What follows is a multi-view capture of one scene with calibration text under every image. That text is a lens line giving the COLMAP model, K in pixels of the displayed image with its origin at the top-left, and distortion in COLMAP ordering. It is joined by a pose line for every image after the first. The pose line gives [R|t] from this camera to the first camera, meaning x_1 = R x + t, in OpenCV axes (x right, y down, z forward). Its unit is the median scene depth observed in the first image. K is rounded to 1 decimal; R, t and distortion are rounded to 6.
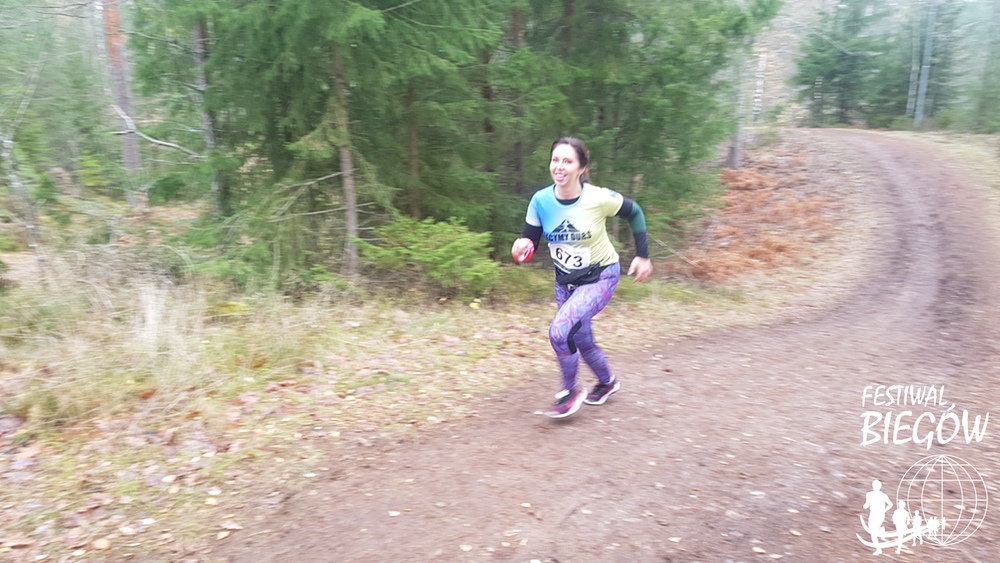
lens RADIAL K [[748.3, 0, 477.2], [0, 748.3, 287.9], [0, 0, 1]] dist [0.173567, -0.302447]
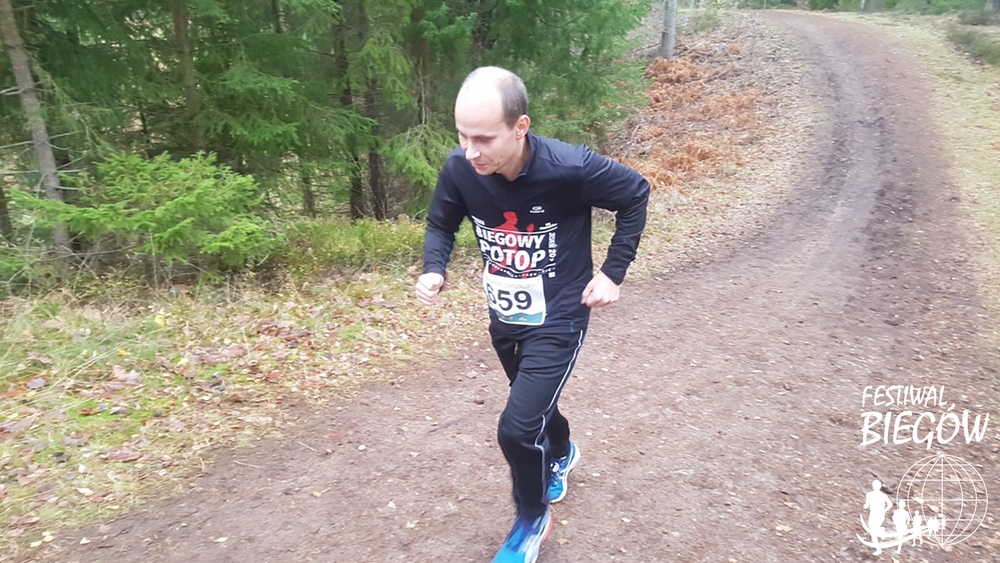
lens RADIAL K [[756.7, 0, 481.3], [0, 756.7, 303.4], [0, 0, 1]] dist [0.224830, -0.409164]
pose [[0.996506, -0.034735, 0.075960, 0.052624], [0.022726, 0.987872, 0.153595, -0.020259], [-0.080373, -0.151332, 0.985210, 0.090080]]
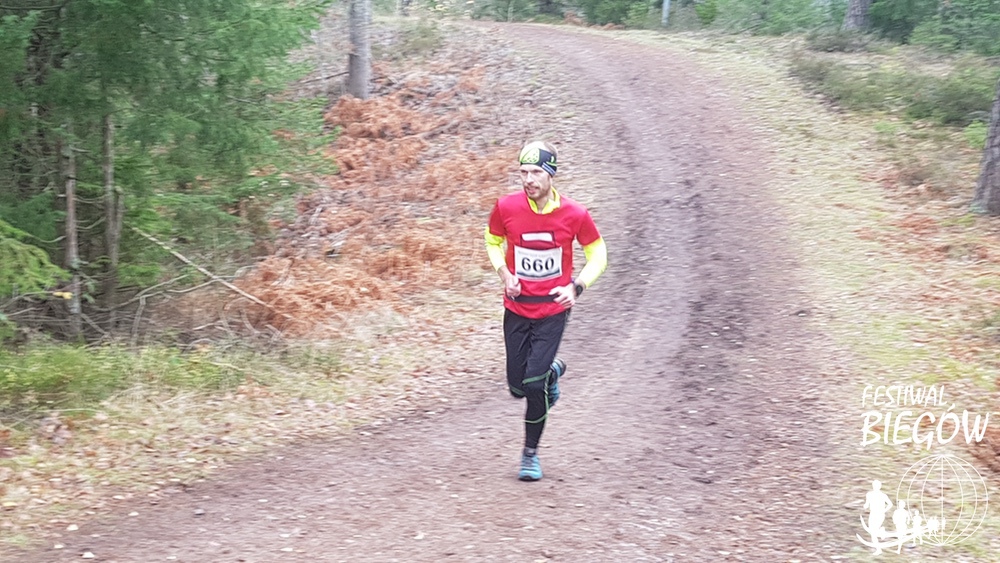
lens RADIAL K [[1470.0, 0, 469.7], [0, 1470.0, 303.9], [0, 0, 1]] dist [0.309246, -0.547778]
pose [[0.929165, -0.046638, 0.366712, 0.037894], [0.050798, 0.998708, -0.001696, -0.010927], [-0.366159, 0.020204, 0.930333, 0.035634]]
